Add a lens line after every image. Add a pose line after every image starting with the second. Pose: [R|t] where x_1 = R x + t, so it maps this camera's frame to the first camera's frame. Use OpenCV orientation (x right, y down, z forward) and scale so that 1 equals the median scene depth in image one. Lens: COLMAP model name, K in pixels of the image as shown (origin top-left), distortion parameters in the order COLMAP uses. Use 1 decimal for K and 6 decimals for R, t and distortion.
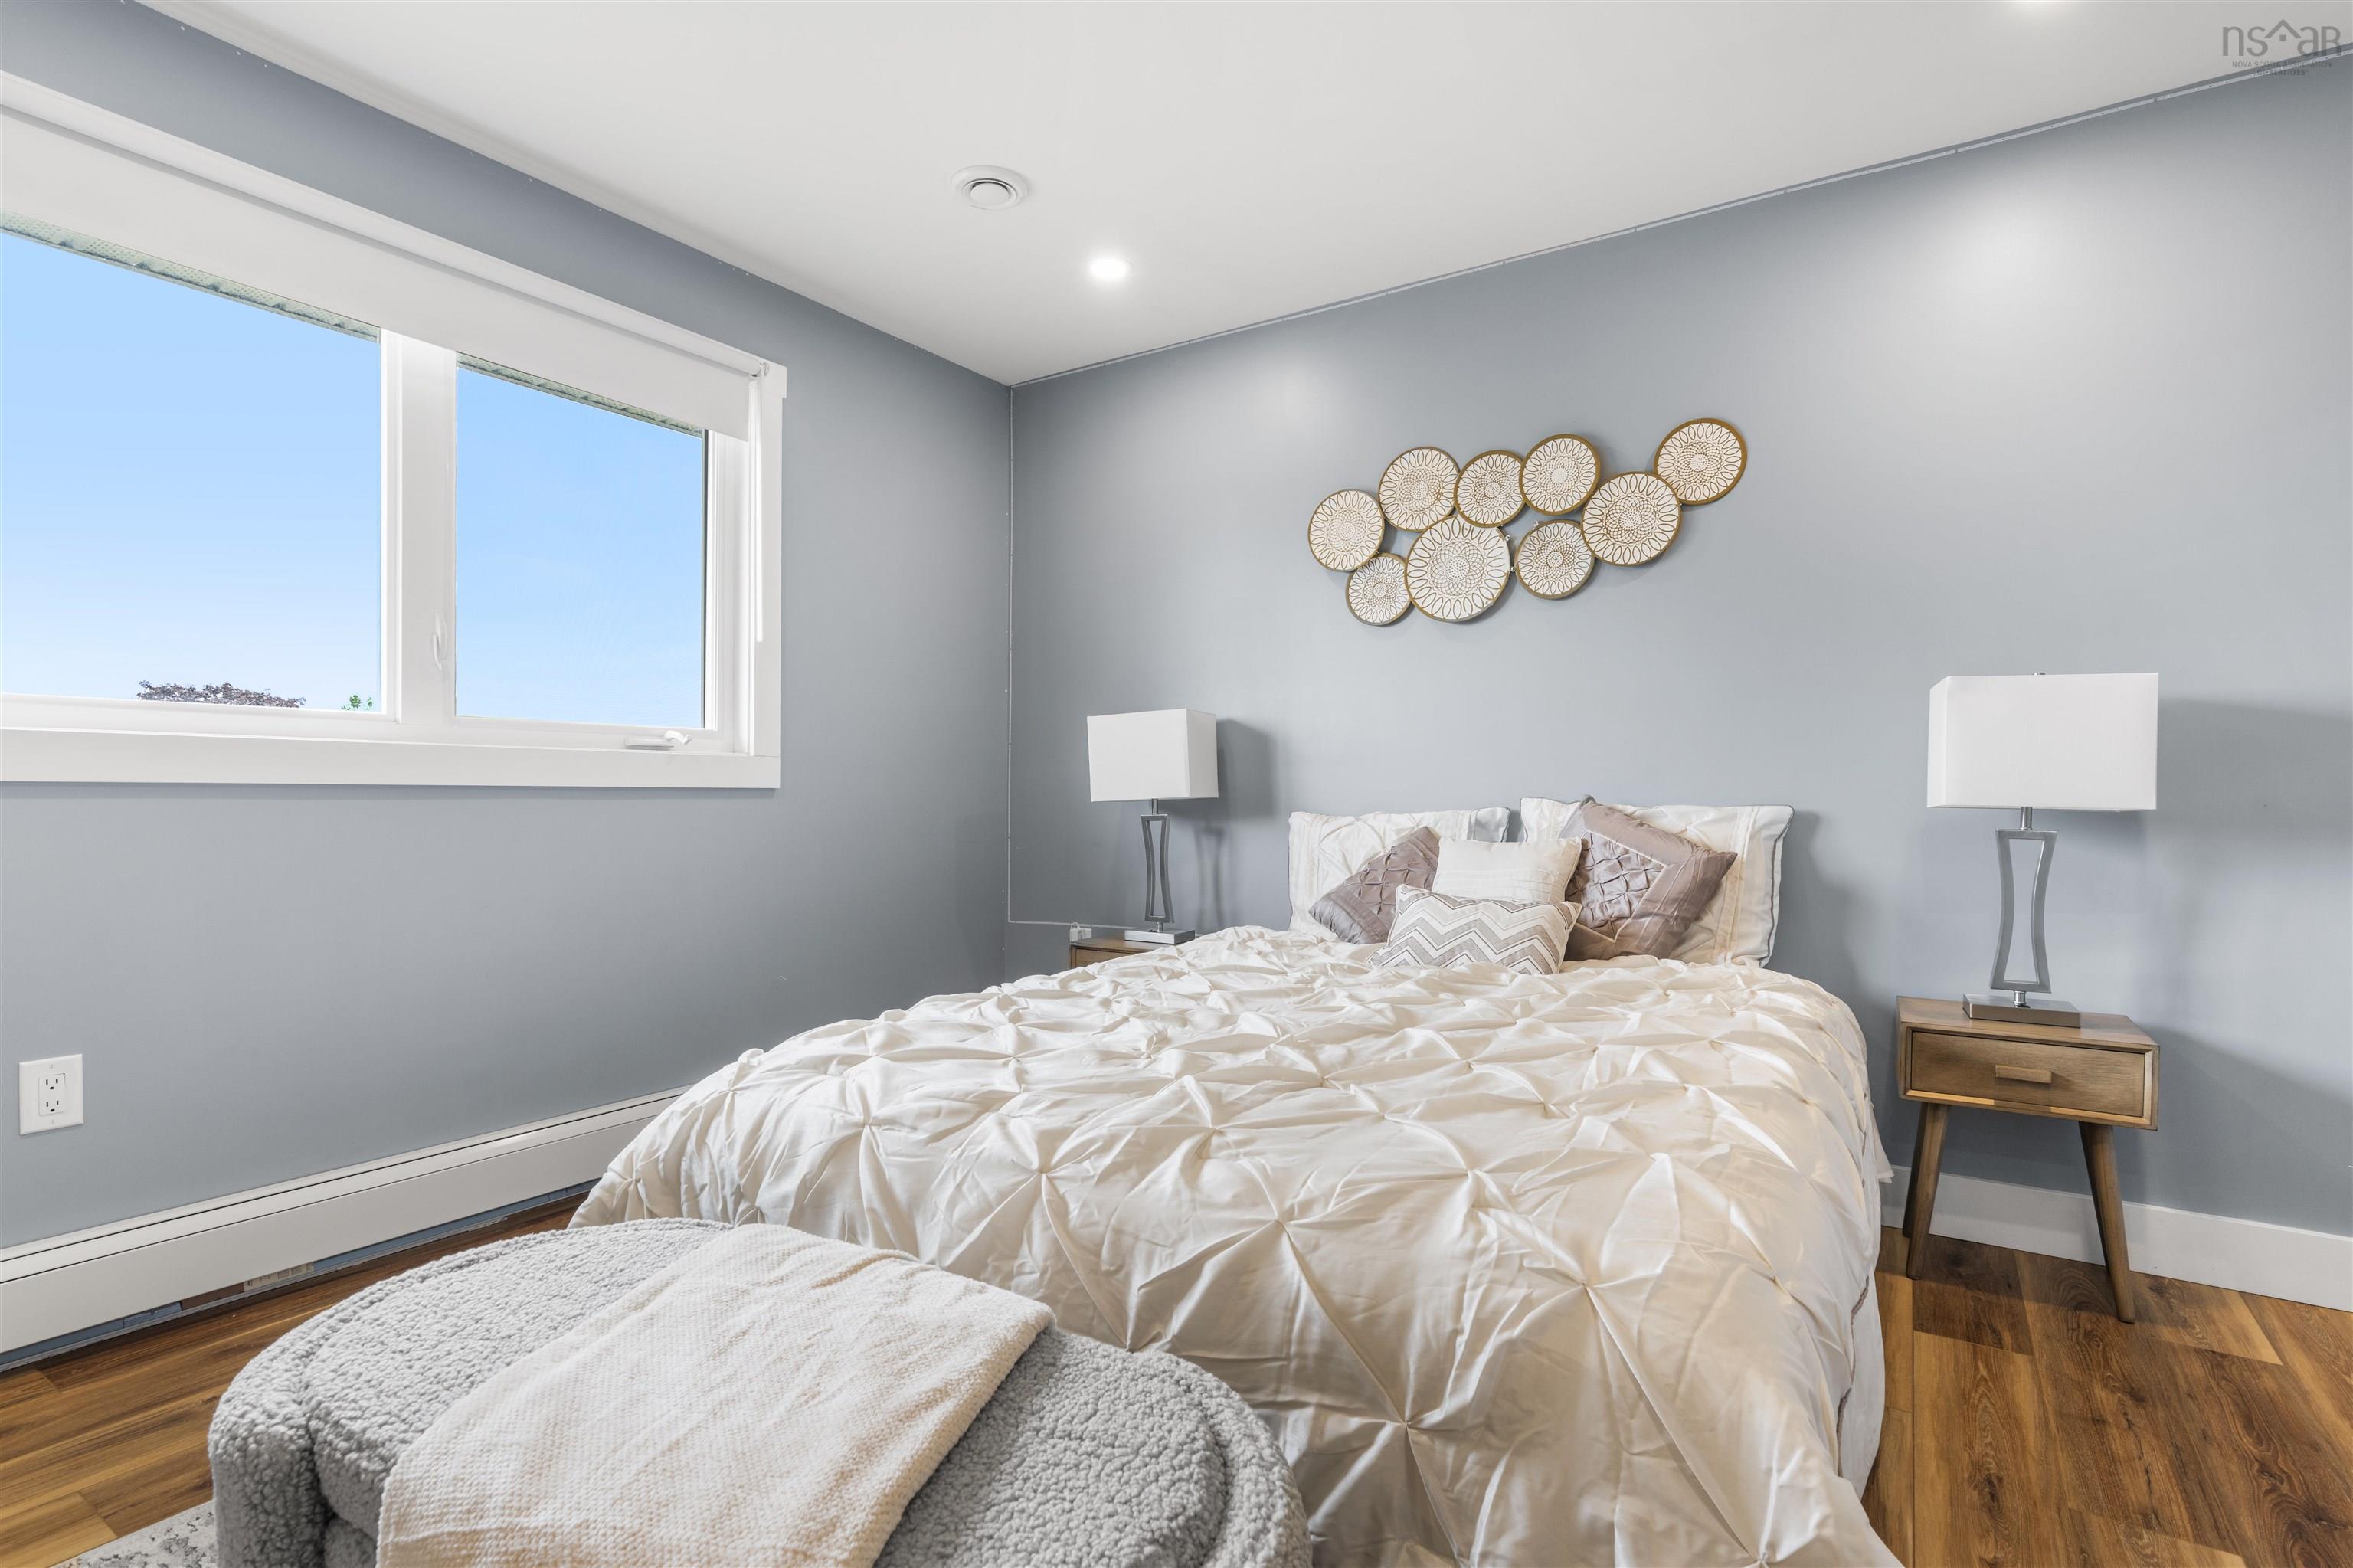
lens RADIAL K [[1117.4, 0, 1181.2], [0, 1117.4, 811.3], [0, 0, 1]] dist [-0.001222, 0.000223]
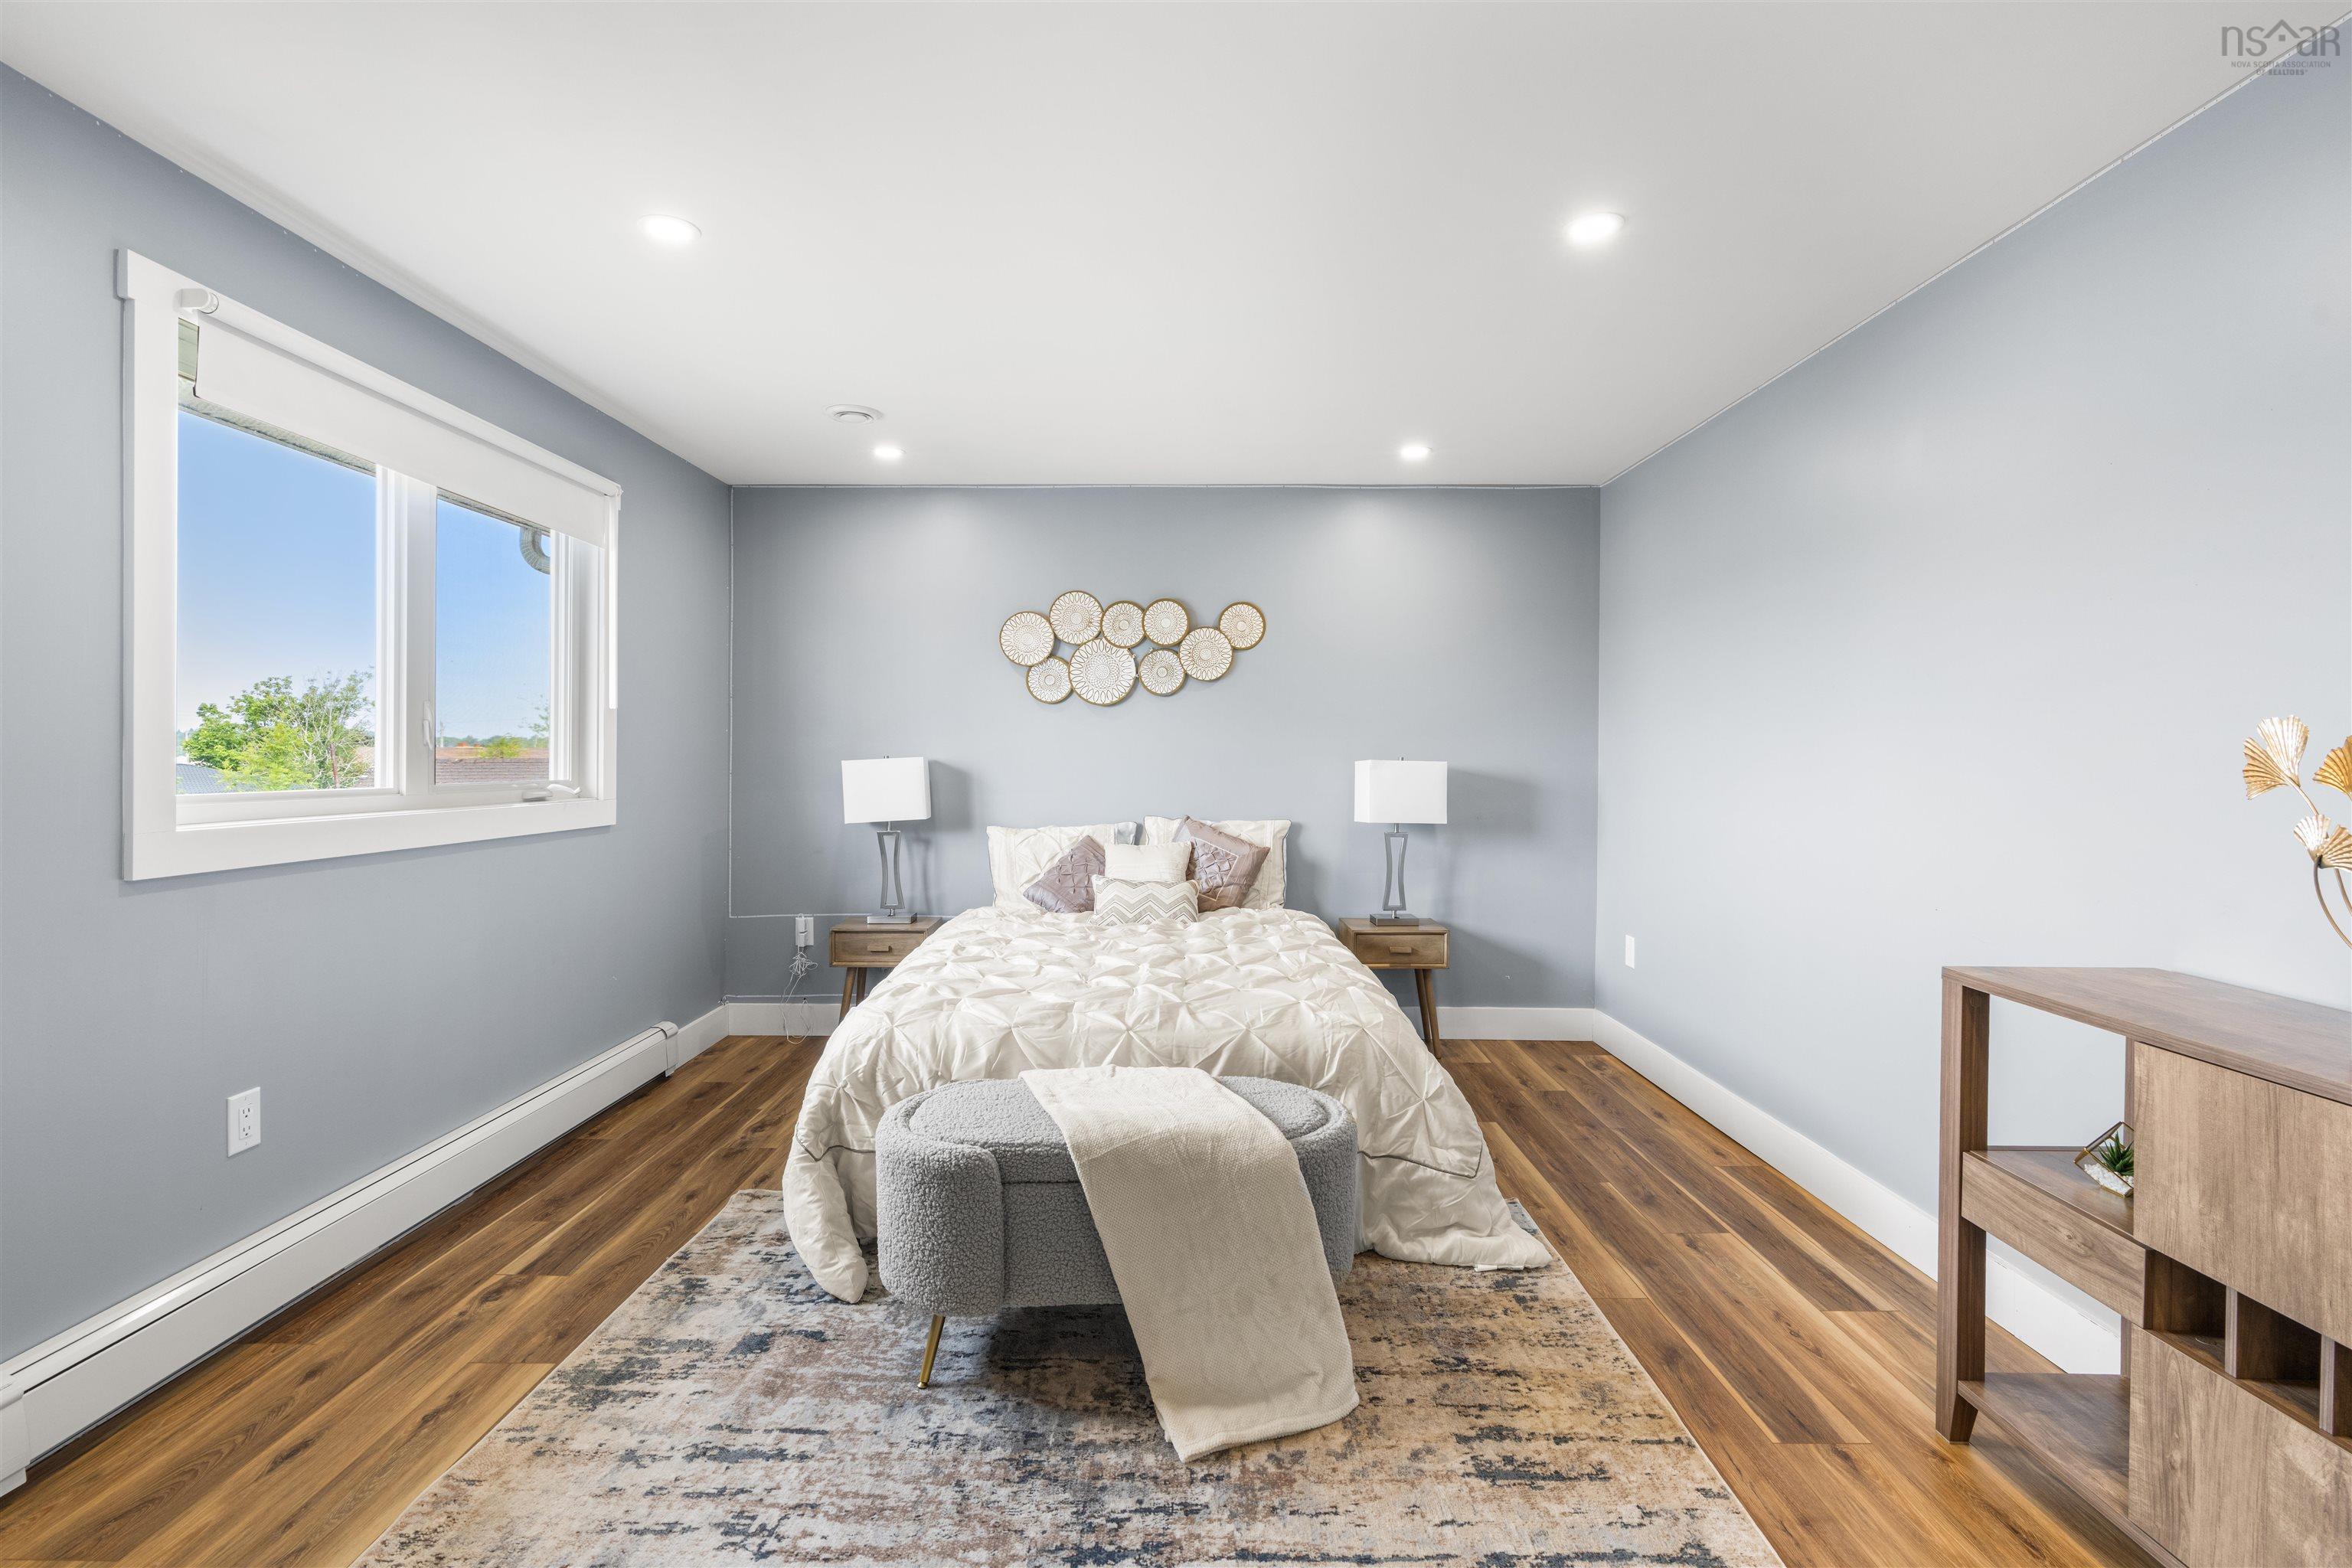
lens RADIAL K [[1080.2, 0, 1168.4], [0, 1080.2, 776.8], [0, 0, 1]] dist [-0.002343, 0.000995]
pose [[0.844859, -0.013080, 0.534829, -0.636200], [0.011187, 0.999914, 0.006782, -0.099583], [-0.534871, 0.000253, 0.844933, -0.442295]]
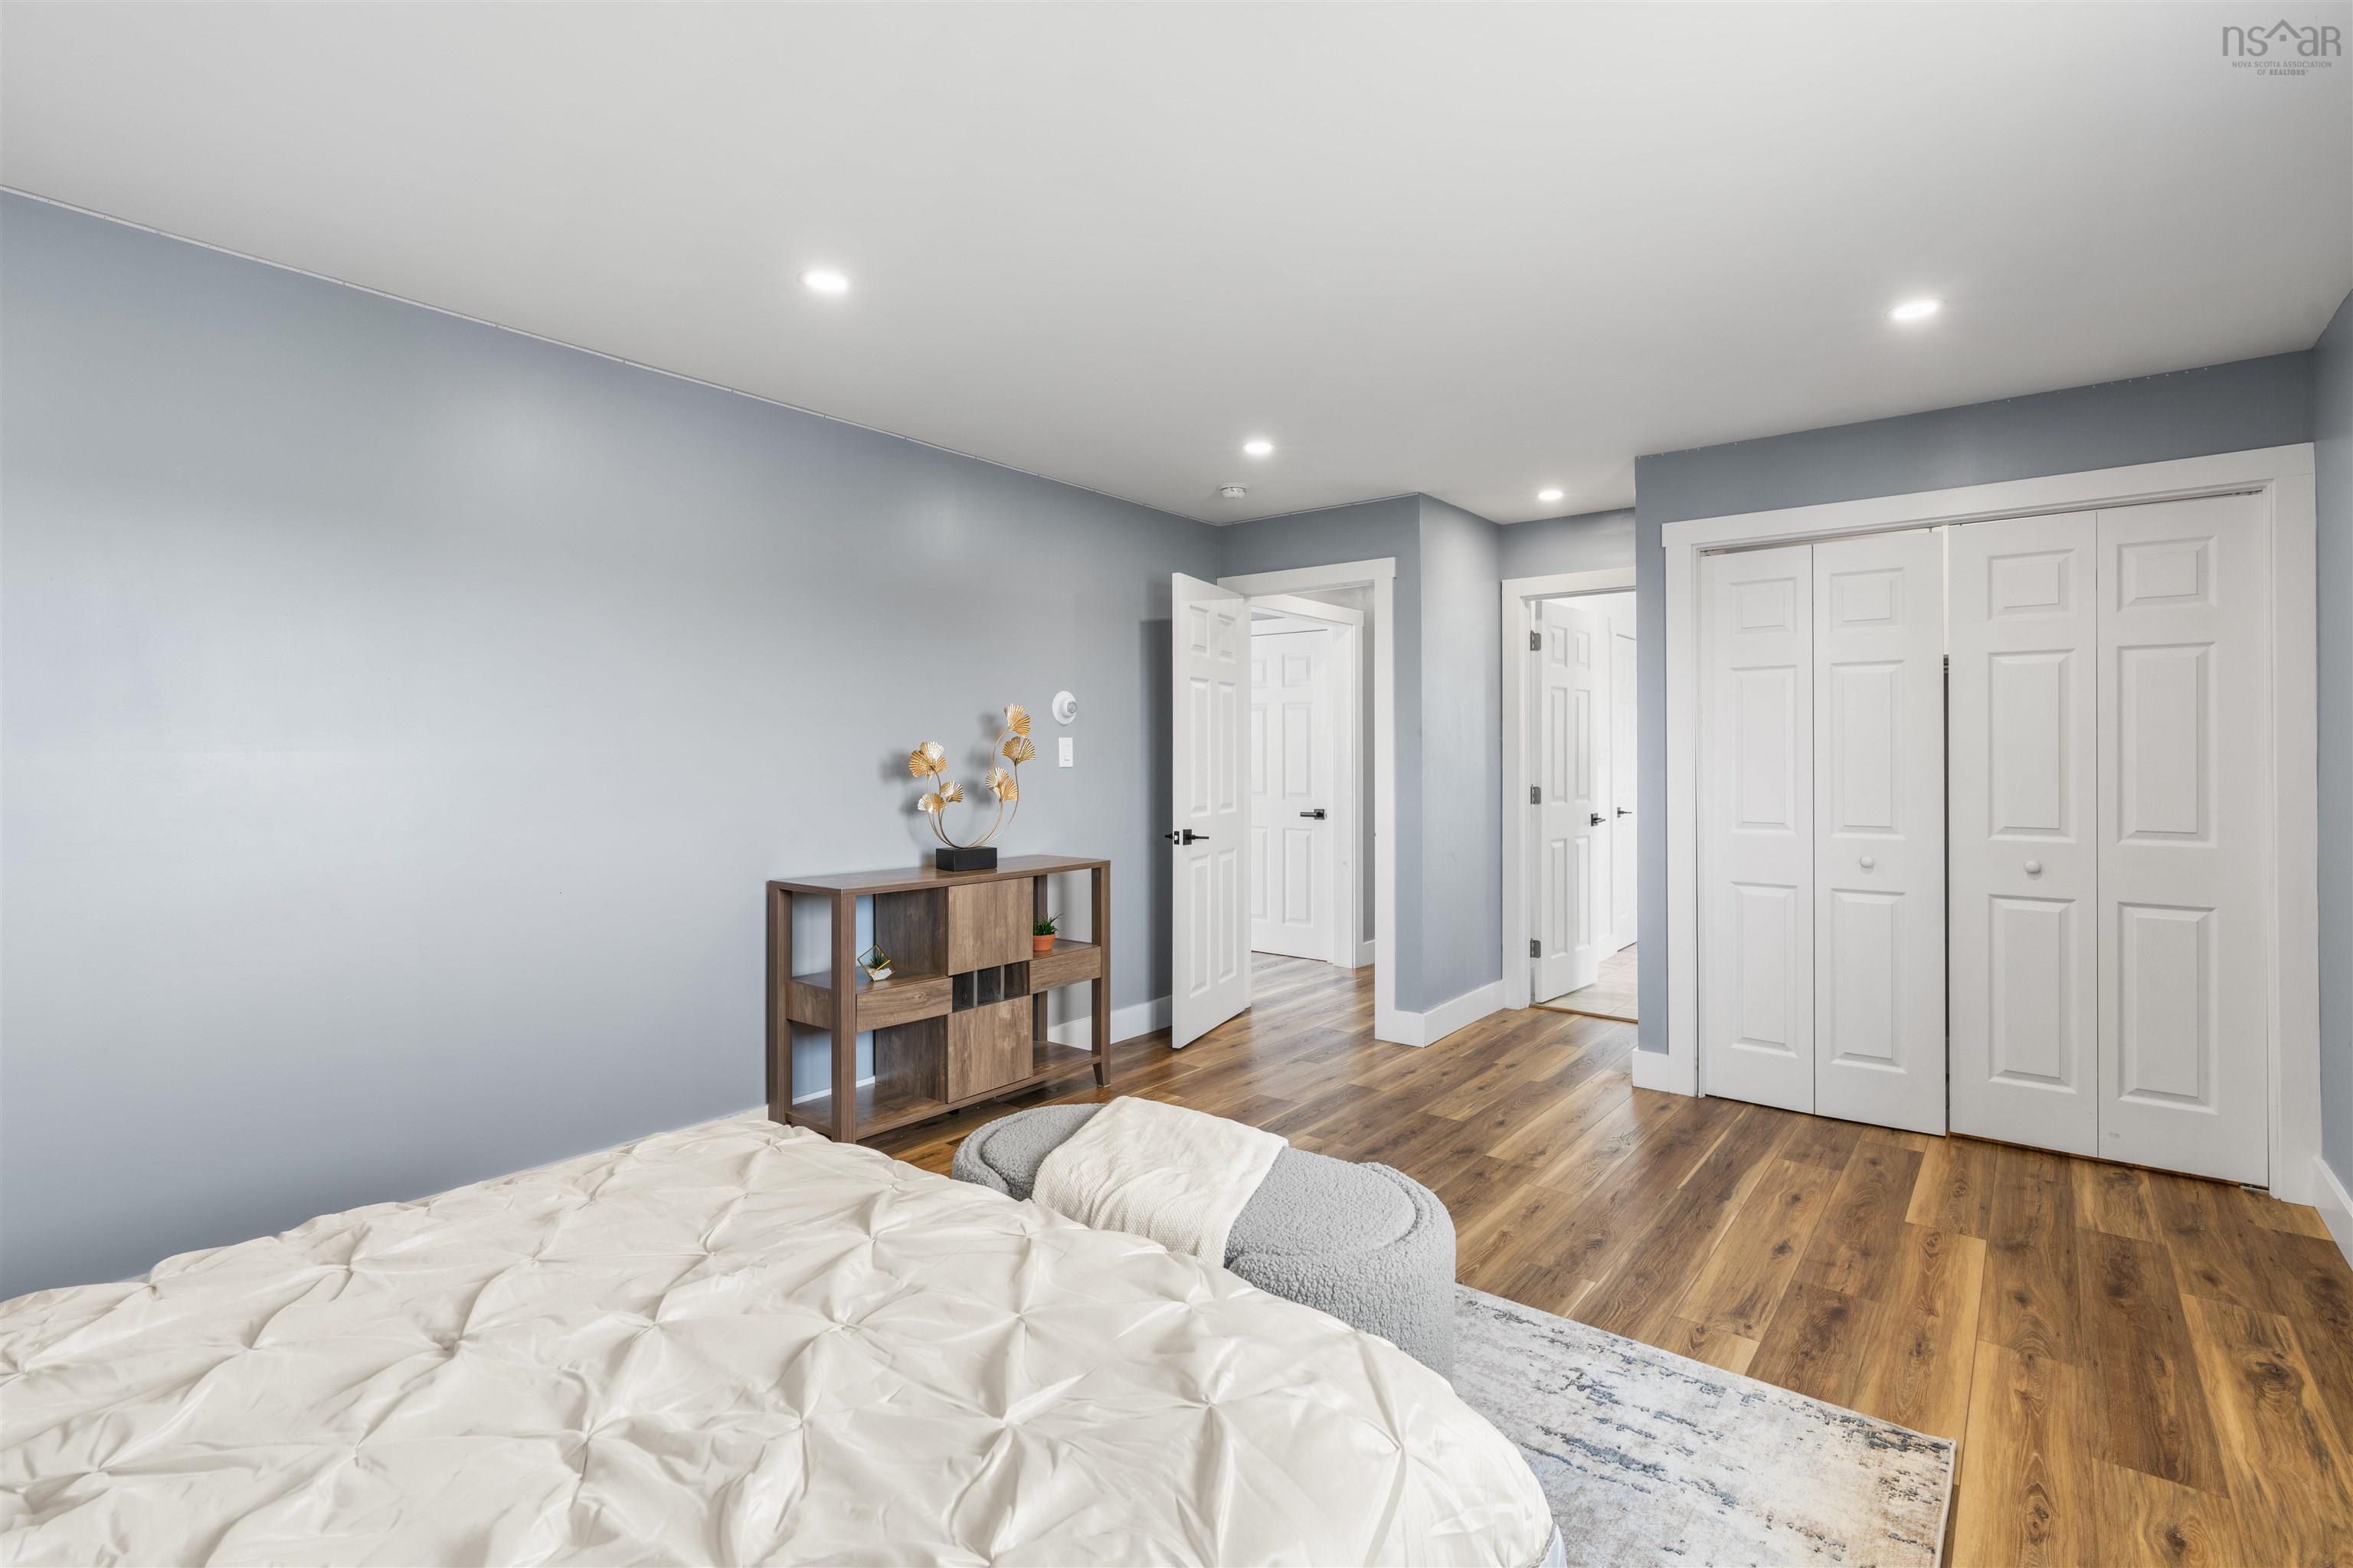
lens RADIAL K [[1090.5, 0, 1172.9], [0, 1090.5, 743.1], [0, 0, 1]] dist [0.000974, 0.000588]
pose [[-0.995471, -0.004349, 0.094971, -0.230137], [-0.003075, 0.999903, 0.013563, -0.144259], [-0.095021, 0.013209, -0.995388, 1.254129]]
